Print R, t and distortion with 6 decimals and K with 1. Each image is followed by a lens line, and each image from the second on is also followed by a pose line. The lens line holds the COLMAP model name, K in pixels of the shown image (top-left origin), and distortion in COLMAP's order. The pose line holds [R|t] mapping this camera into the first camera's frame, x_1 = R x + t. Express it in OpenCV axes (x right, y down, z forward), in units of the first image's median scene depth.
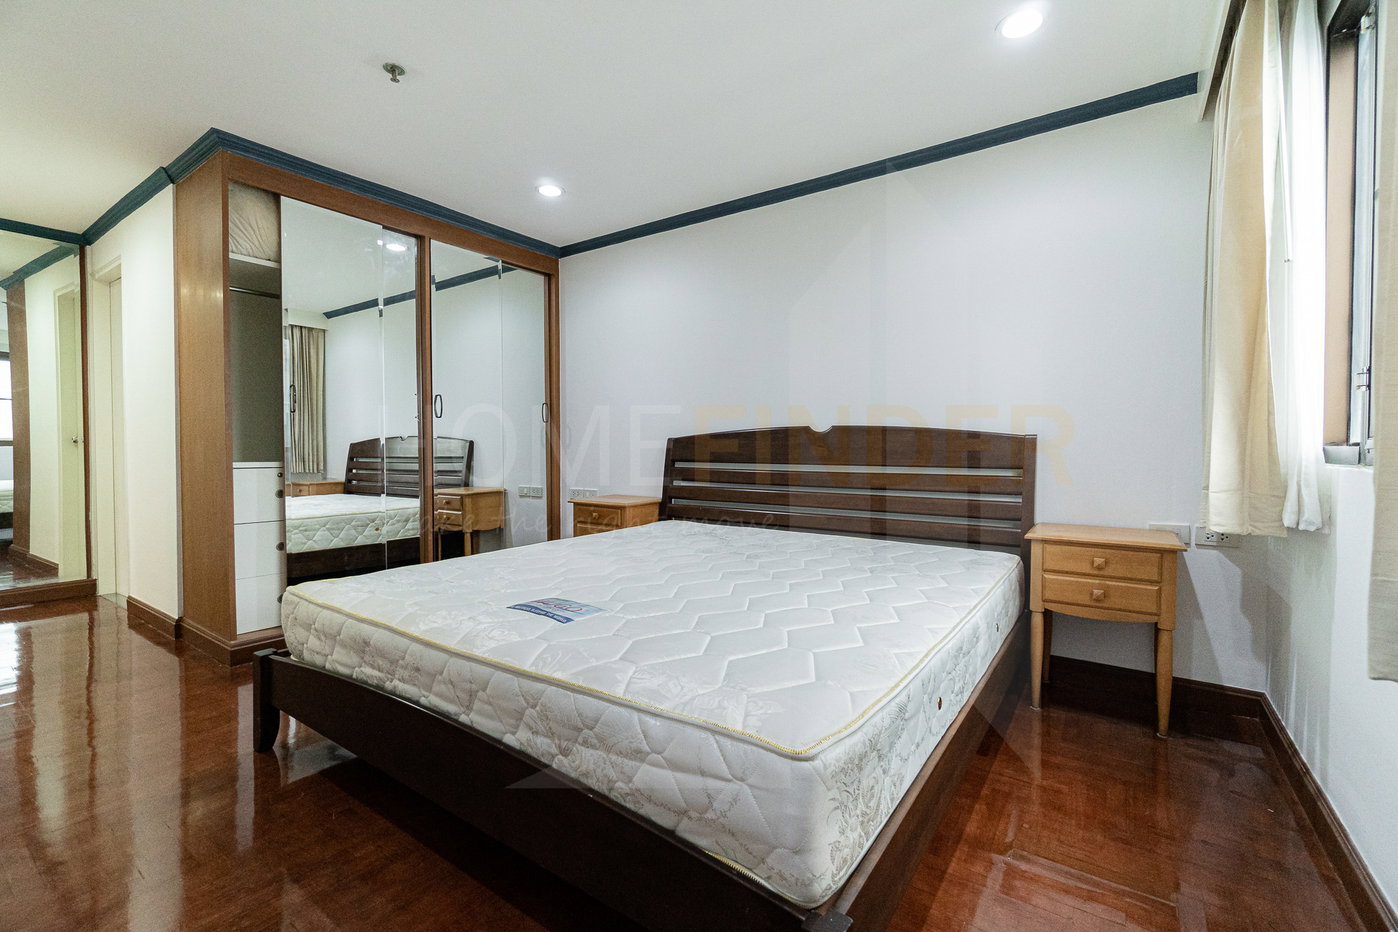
lens RADIAL K [[610.0, 0, 697.4], [0, 610.0, 445.0], [0, 0, 1]] dist [-0.001368, -0.000107]
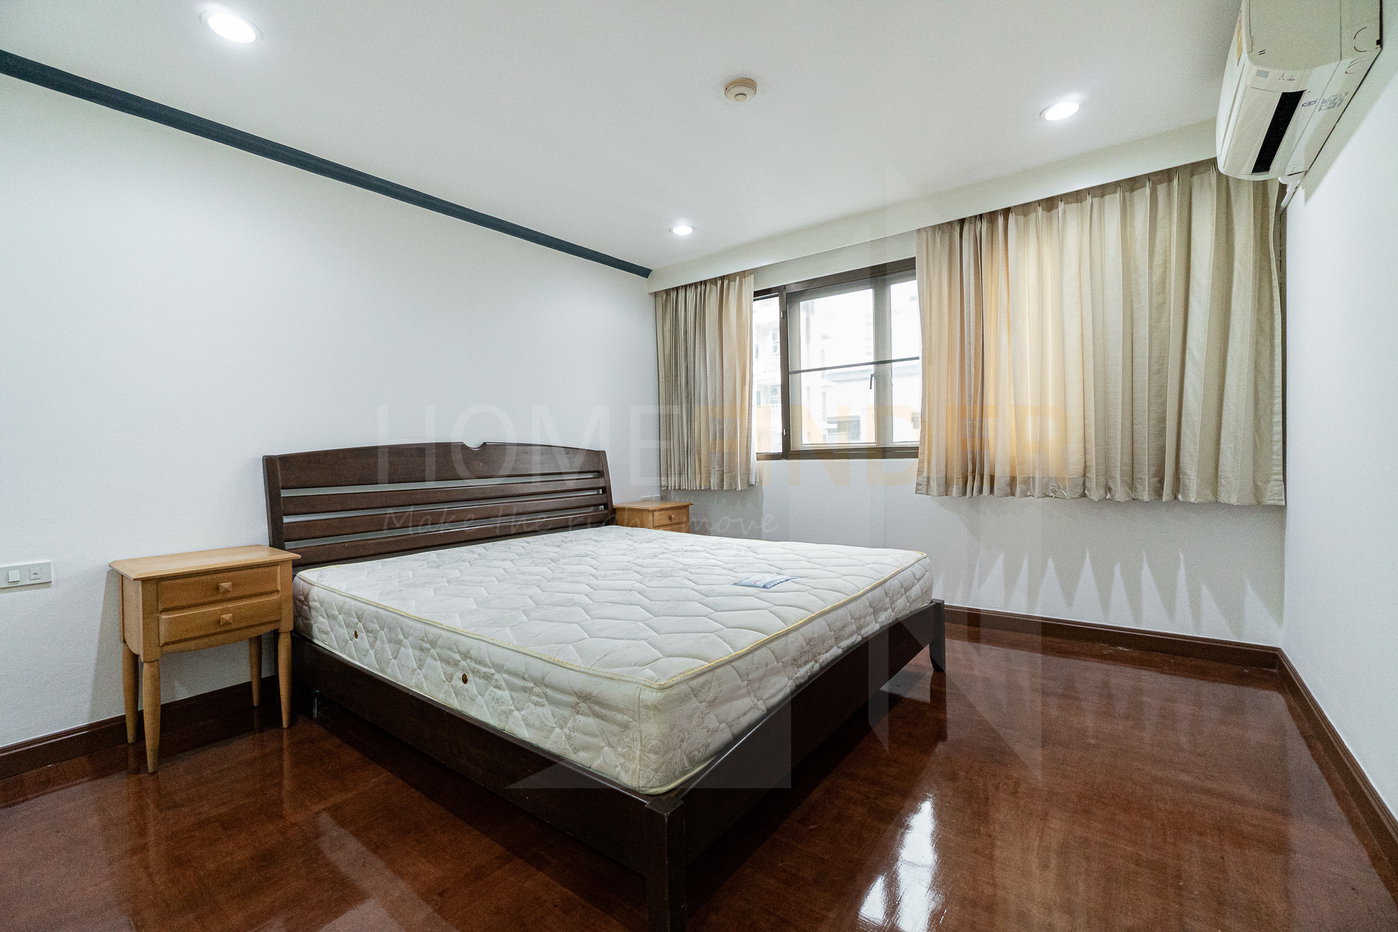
lens RADIAL K [[585.1, 0, 691.0], [0, 585.1, 462.1], [0, 0, 1]] dist [-0.014926, -0.000255]
pose [[0.042467, -0.012506, 0.999020, -0.683907], [0.030839, 0.999462, 0.011201, 0.002880], [-0.998622, 0.030333, 0.042830, 0.507279]]
